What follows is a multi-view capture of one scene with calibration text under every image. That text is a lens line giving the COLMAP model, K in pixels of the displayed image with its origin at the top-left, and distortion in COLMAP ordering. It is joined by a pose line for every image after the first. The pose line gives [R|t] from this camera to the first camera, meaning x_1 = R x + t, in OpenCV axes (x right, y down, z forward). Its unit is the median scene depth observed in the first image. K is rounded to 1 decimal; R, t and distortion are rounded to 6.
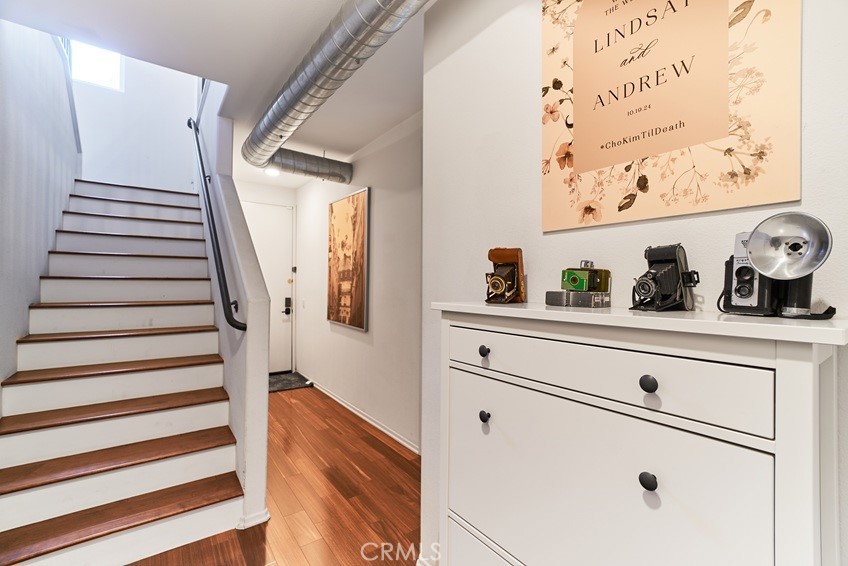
lens RADIAL K [[368.1, 0, 428.7], [0, 368.1, 283.1], [0, 0, 1]] dist [-0.035985, 0.015536]
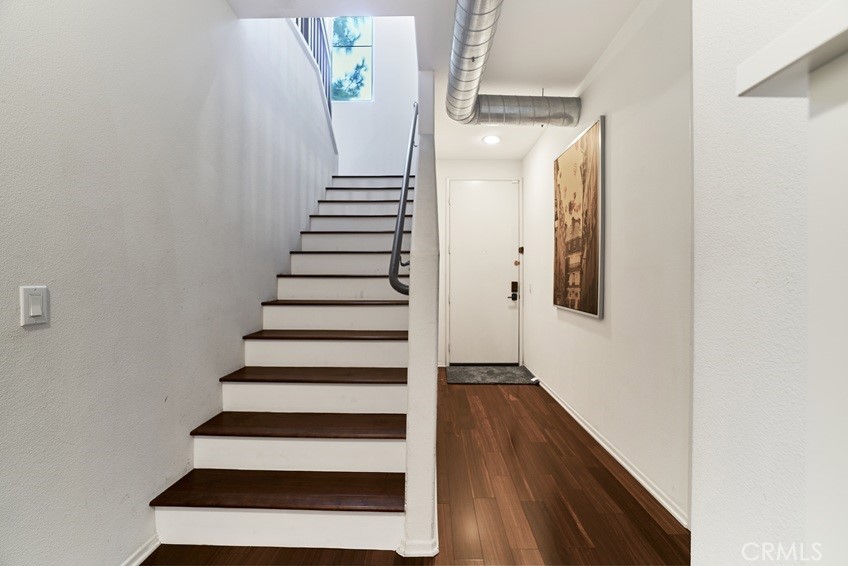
lens RADIAL K [[368.1, 0, 428.7], [0, 368.1, 283.1], [0, 0, 1]] dist [-0.035985, 0.015536]
pose [[0.791668, -0.003910, -0.610939, -0.001585], [0.007103, 0.999971, 0.002803, 0.054632], [0.610911, -0.006558, 0.791672, 0.222653]]
